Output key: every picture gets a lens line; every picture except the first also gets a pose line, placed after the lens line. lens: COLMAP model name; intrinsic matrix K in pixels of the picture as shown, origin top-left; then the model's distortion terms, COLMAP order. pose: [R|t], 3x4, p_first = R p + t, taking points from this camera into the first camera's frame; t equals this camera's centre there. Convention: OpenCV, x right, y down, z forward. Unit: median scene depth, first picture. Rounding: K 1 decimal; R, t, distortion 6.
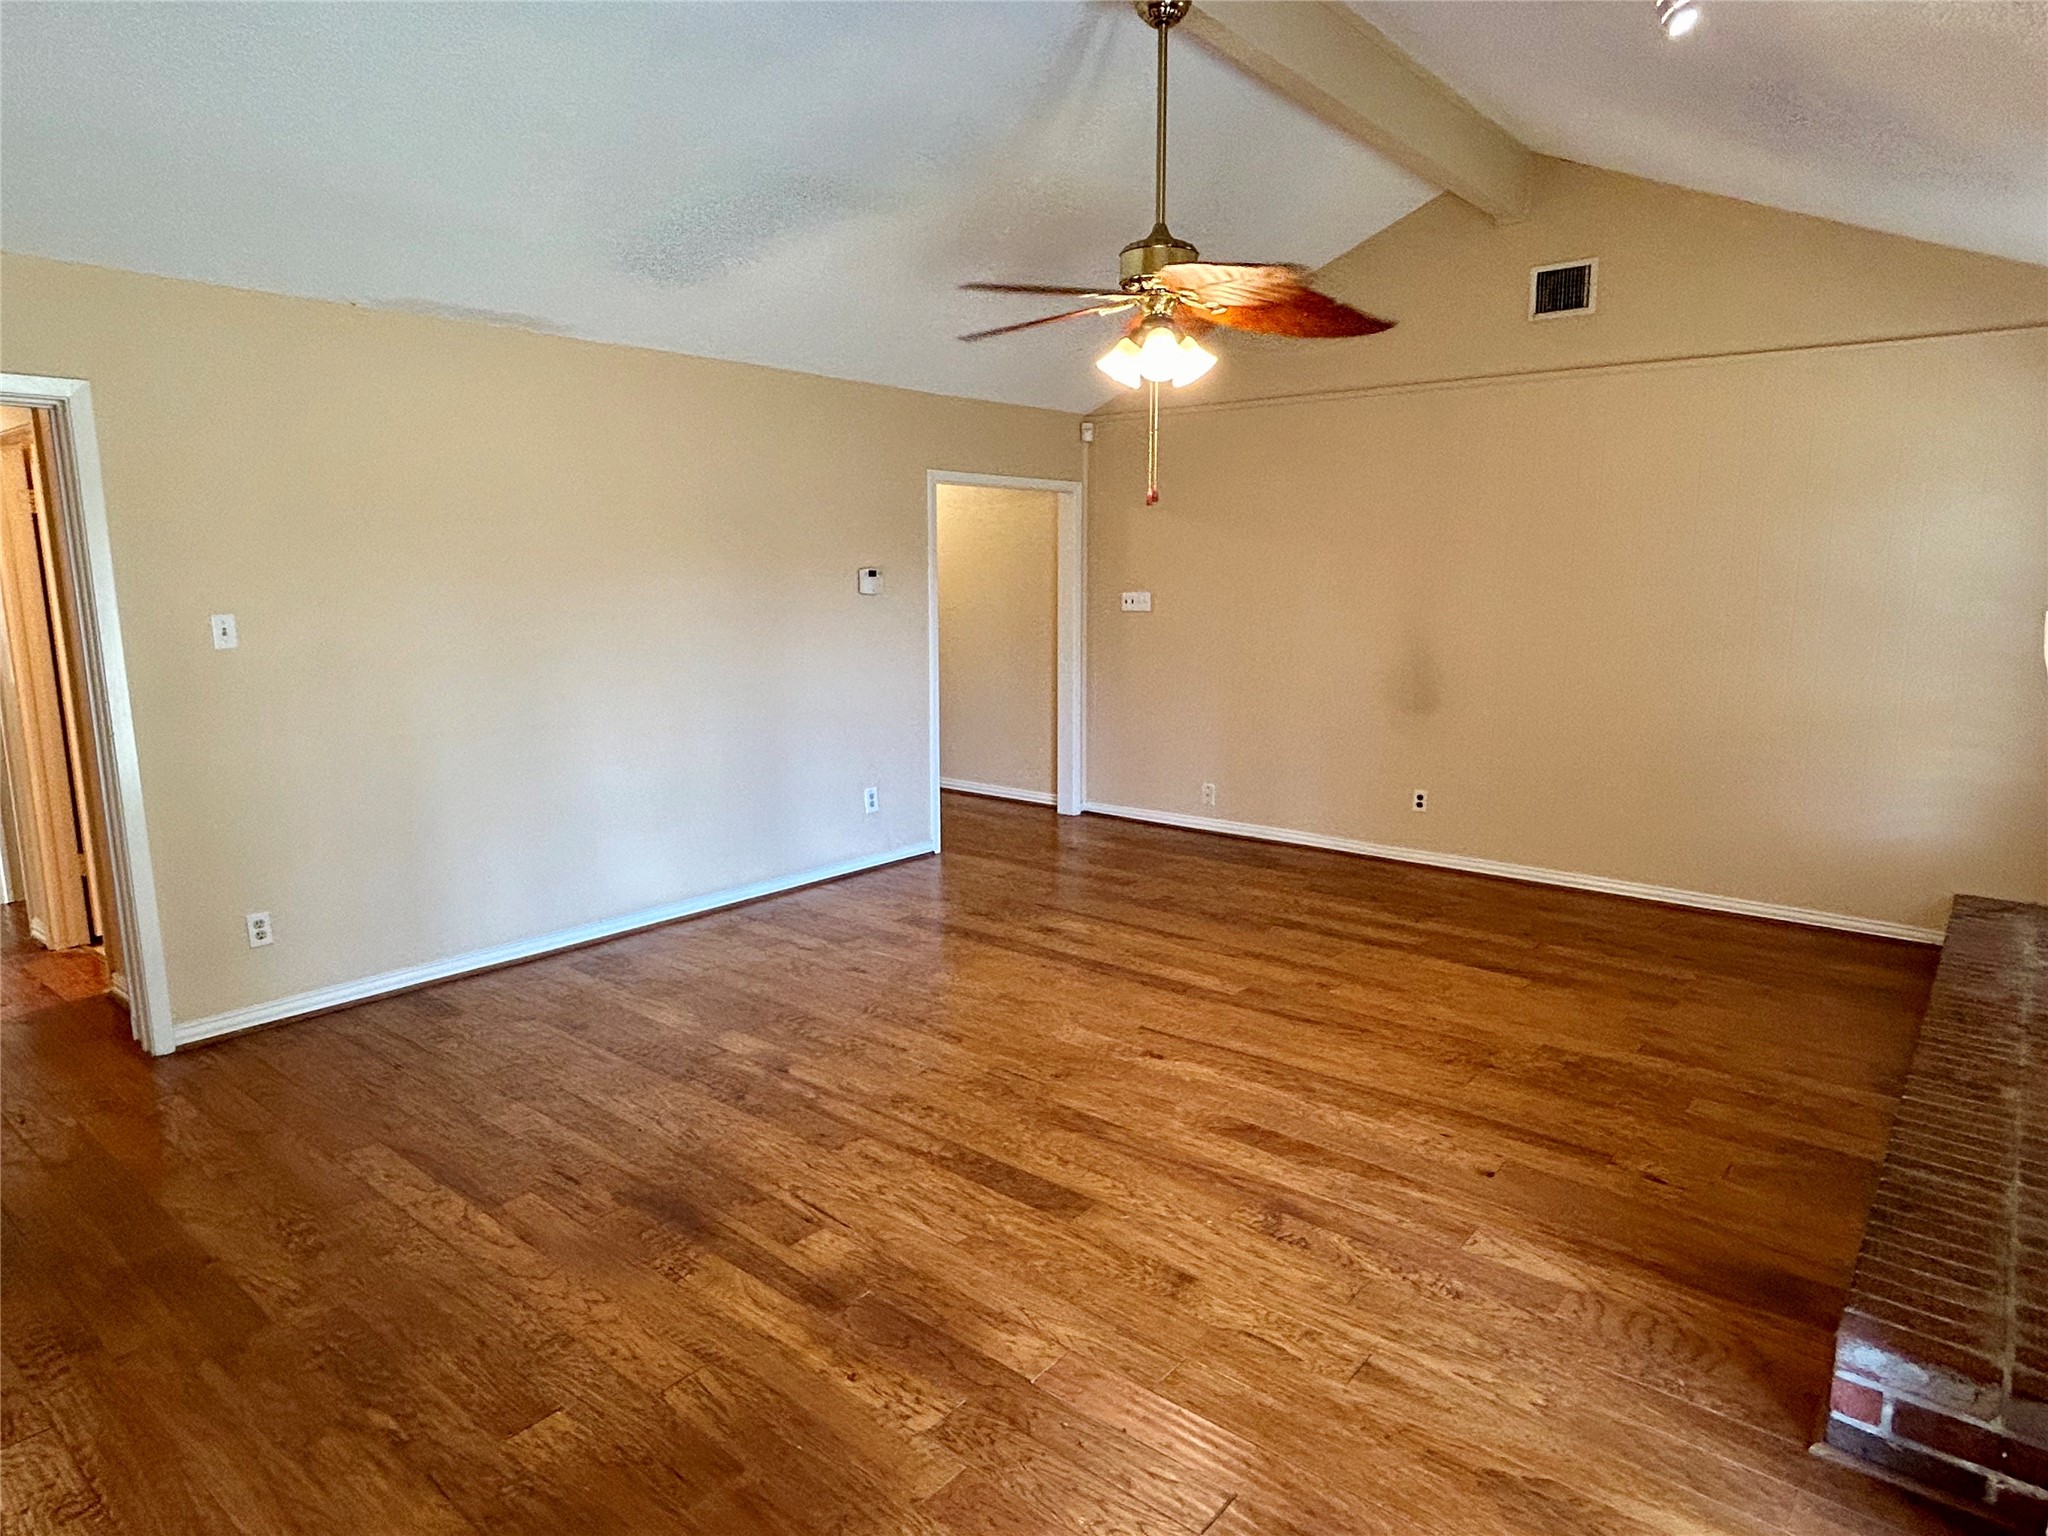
lens RADIAL K [[1217.0, 0, 1012.3], [0, 1217.0, 766.2], [0, 0, 1]] dist [-0.000854, -0.003233]
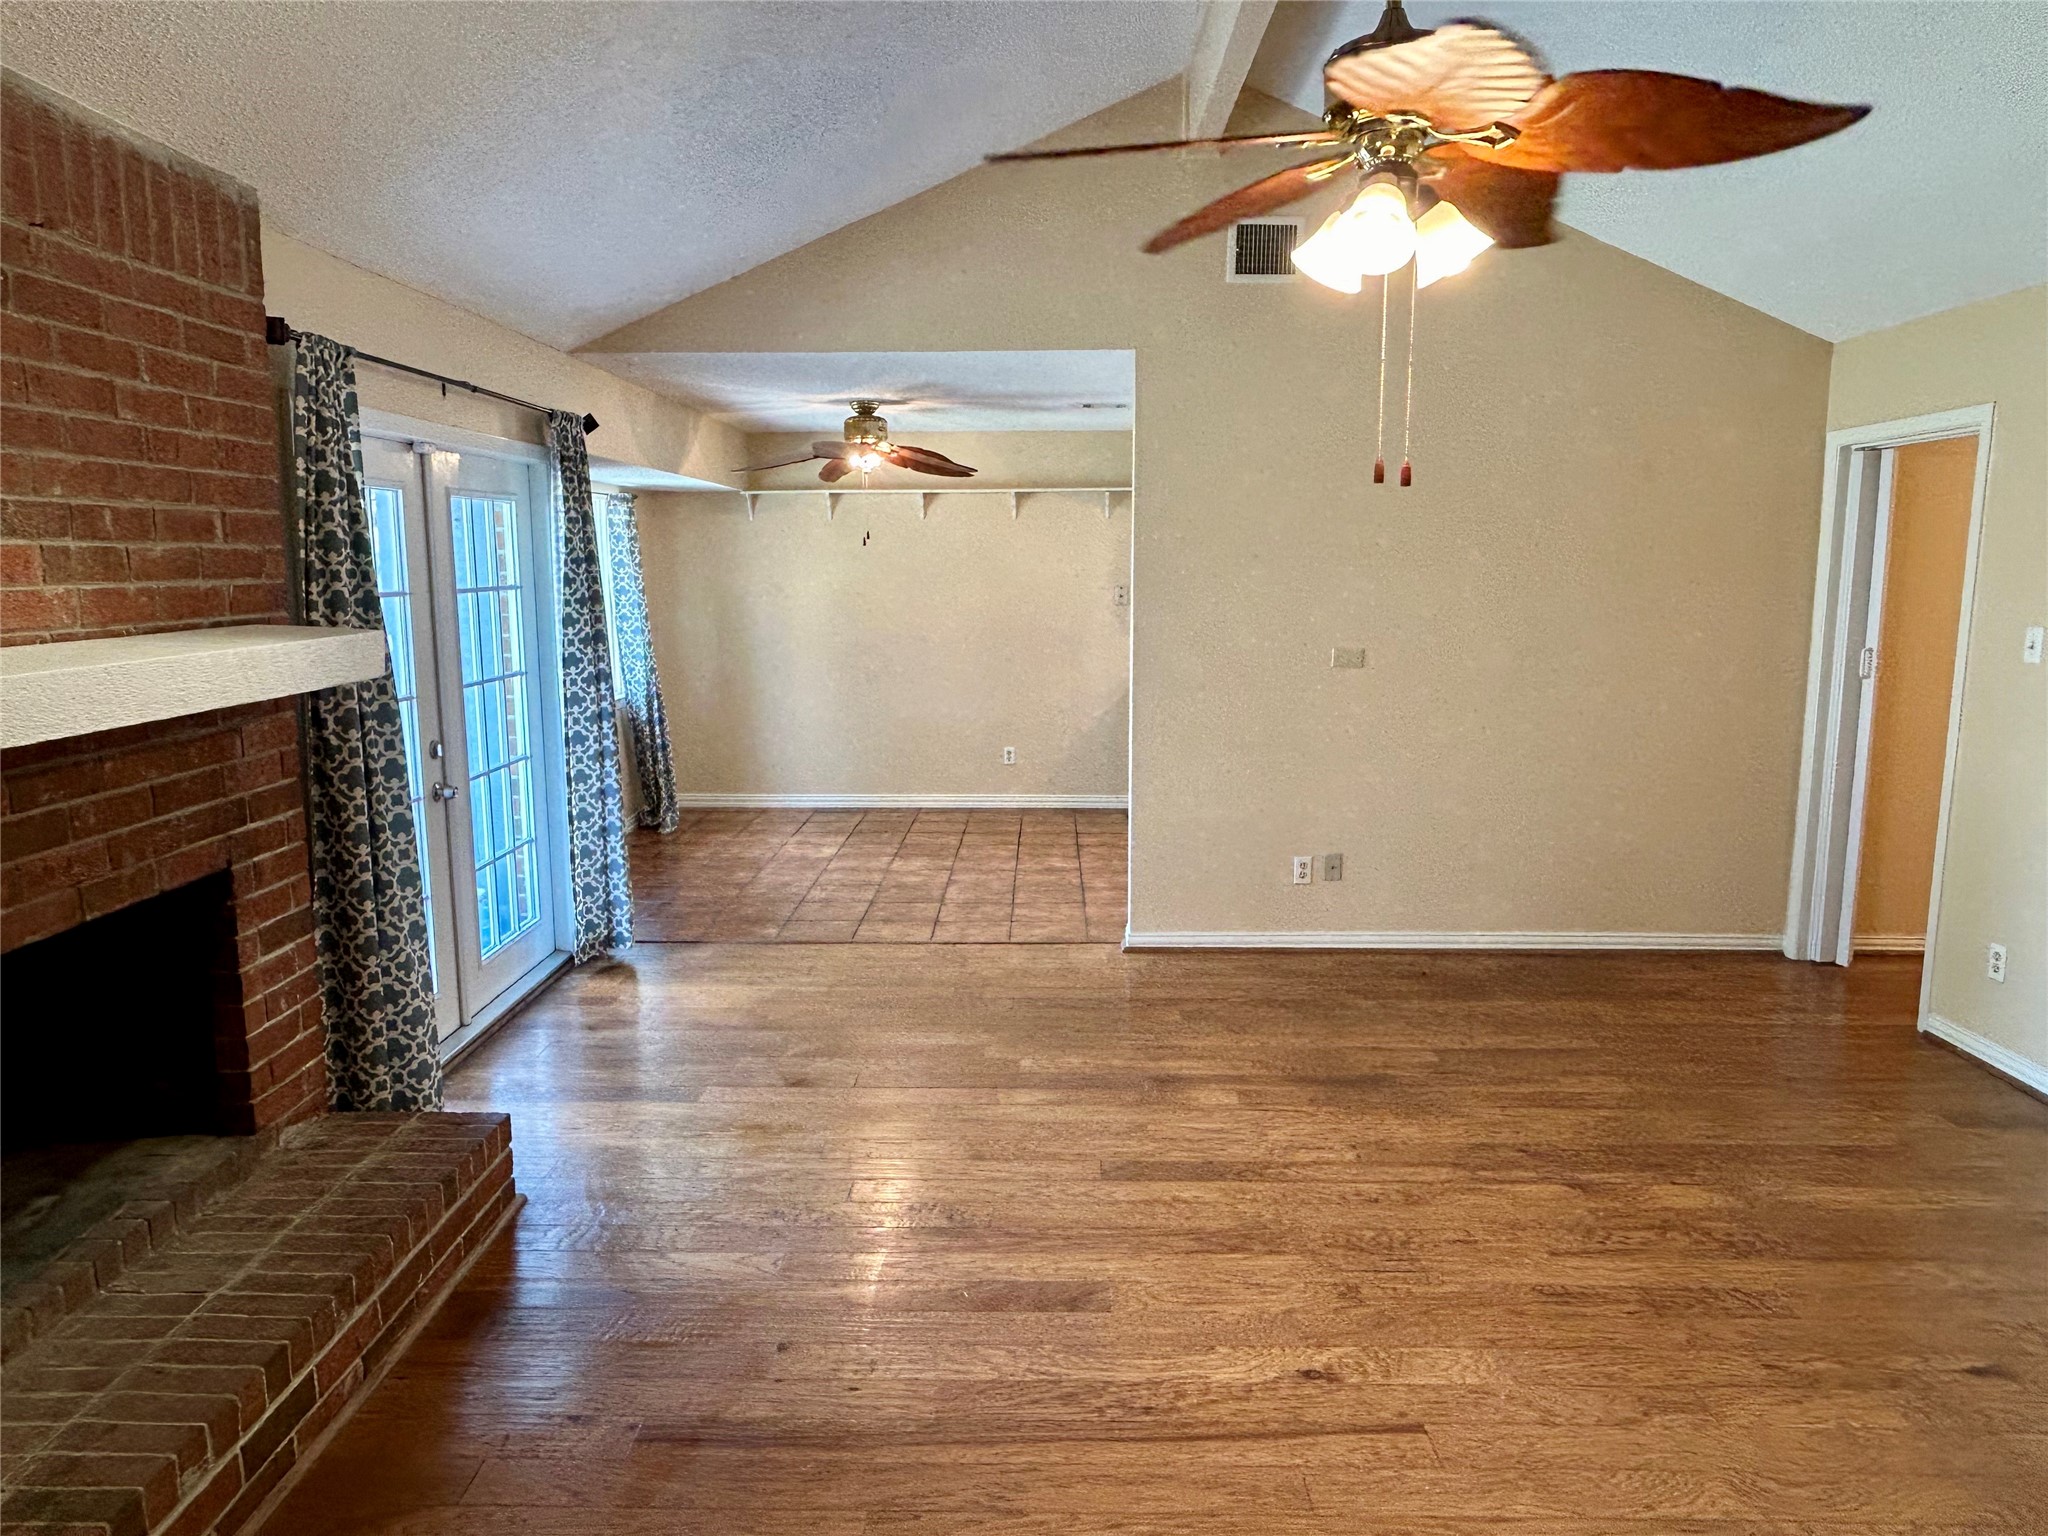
lens RADIAL K [[1341.4, 0, 1013.8], [0, 1341.4, 773.5], [0, 0, 1]] dist [0.004655, -0.016067]
pose [[-0.782690, 0.100507, -0.614243, 0.617378], [-0.098514, 0.954432, 0.281701, -0.229451], [0.614566, 0.280996, -0.737123, 1.301151]]
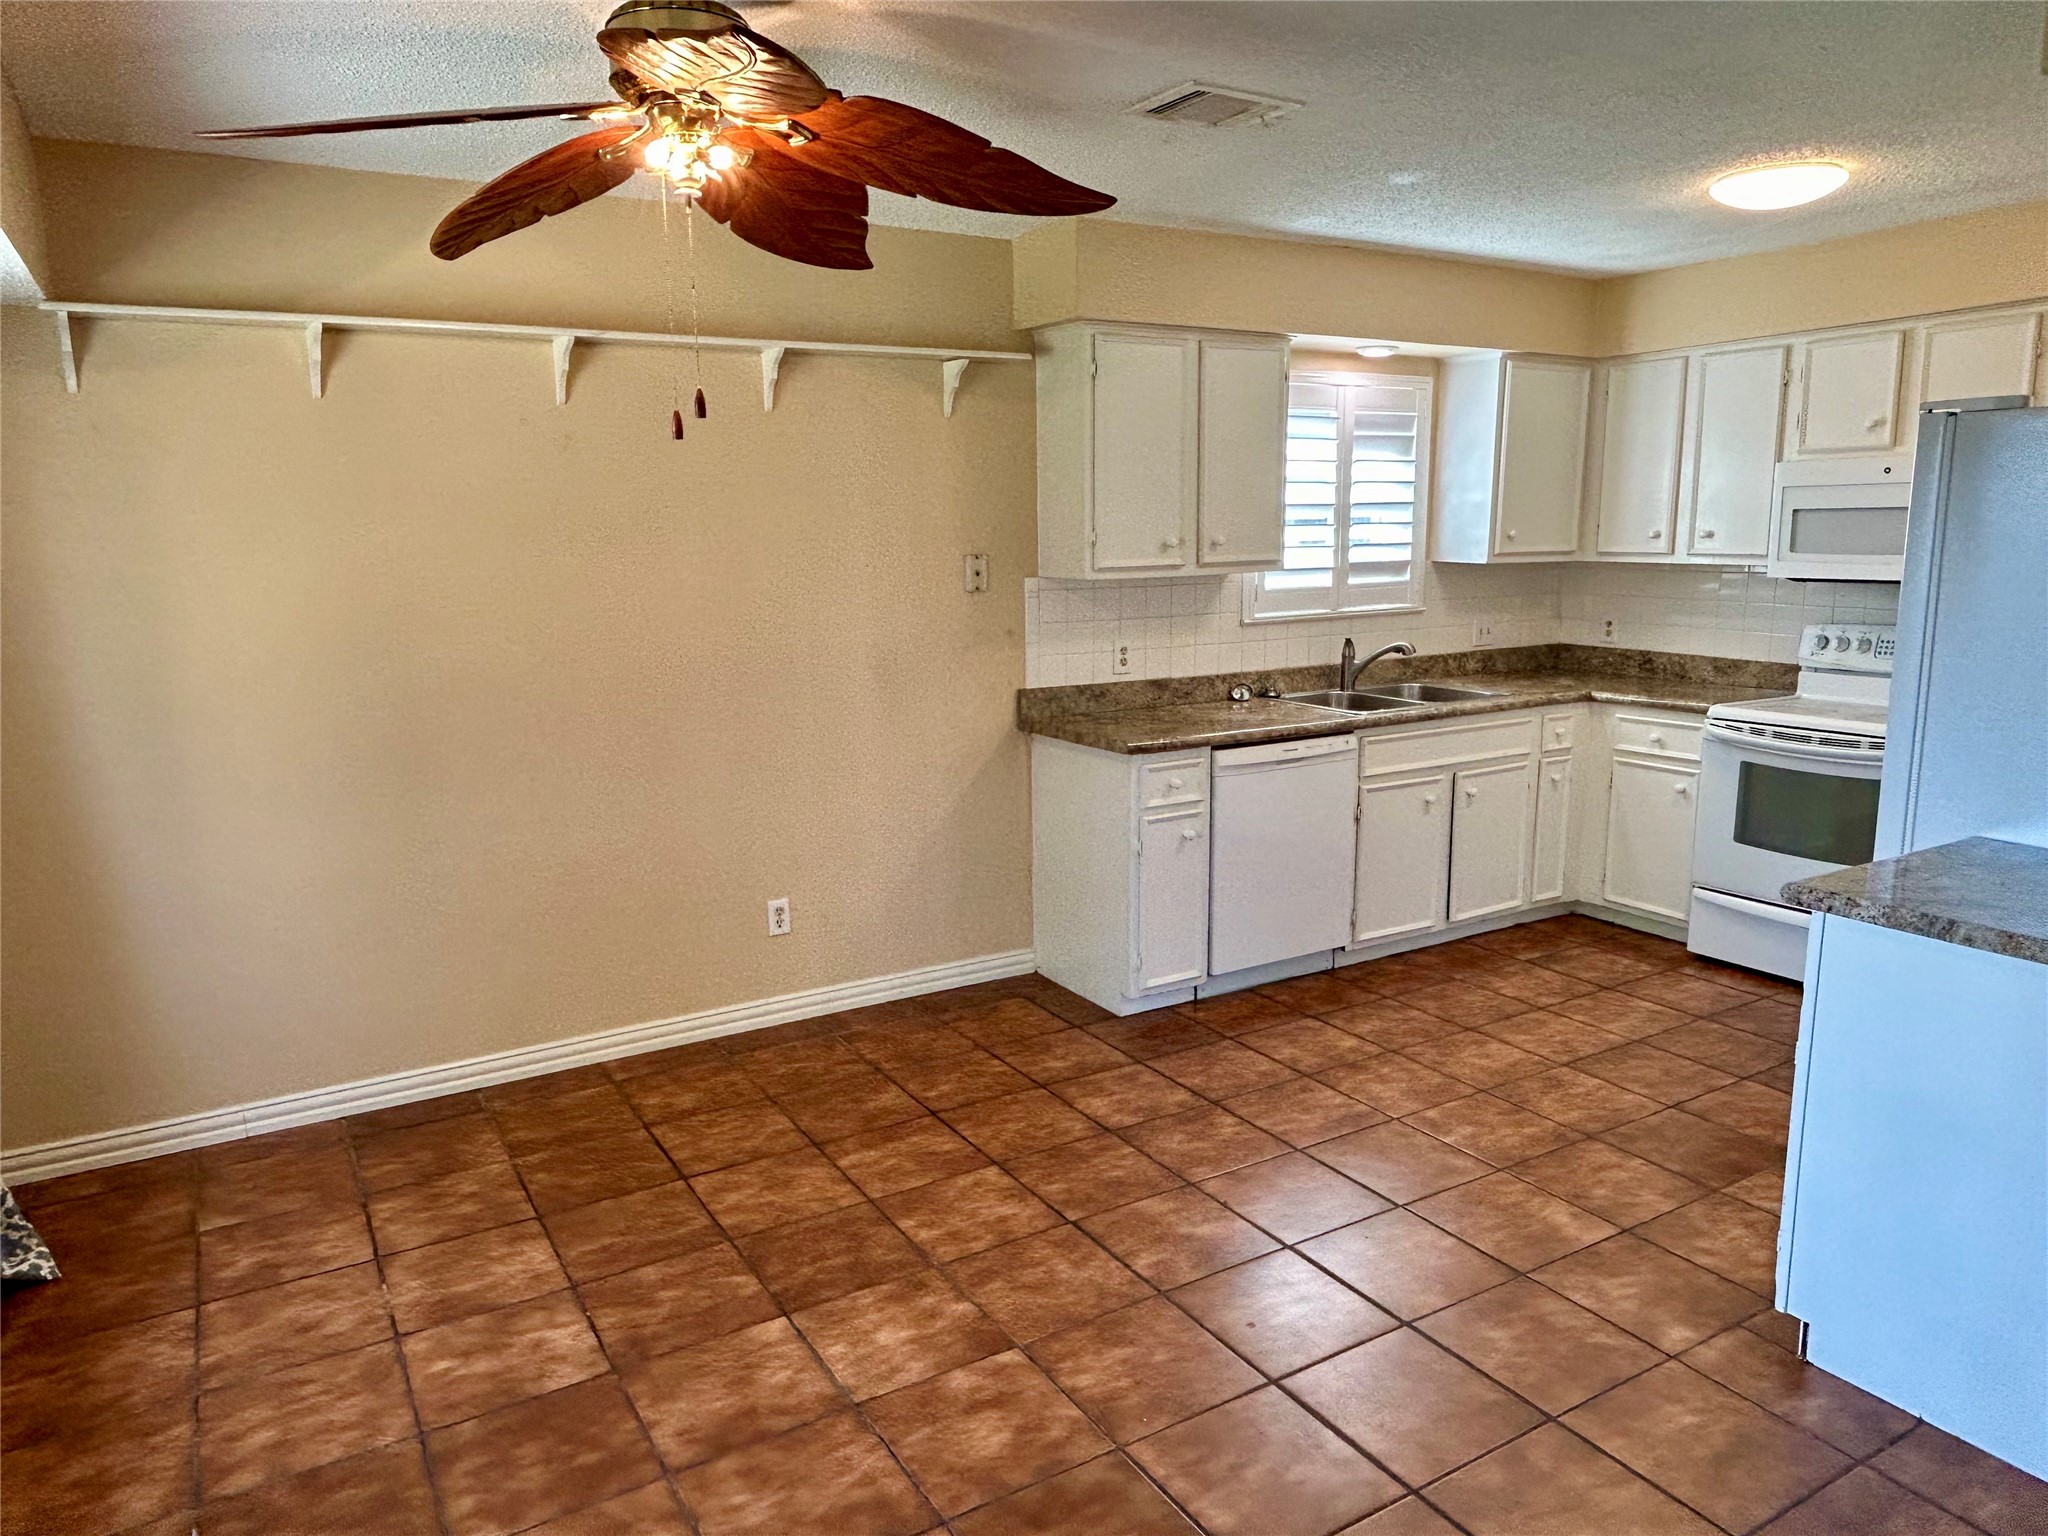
lens RADIAL K [[1341.4, 0, 1013.8], [0, 1341.4, 773.5], [0, 0, 1]] dist [0.004655, -0.016067]
pose [[-0.333245, 0.175992, -0.926269, 0.148994], [-0.141230, 0.962022, 0.233596, -0.011115], [0.932202, 0.208662, -0.295734, 0.105948]]
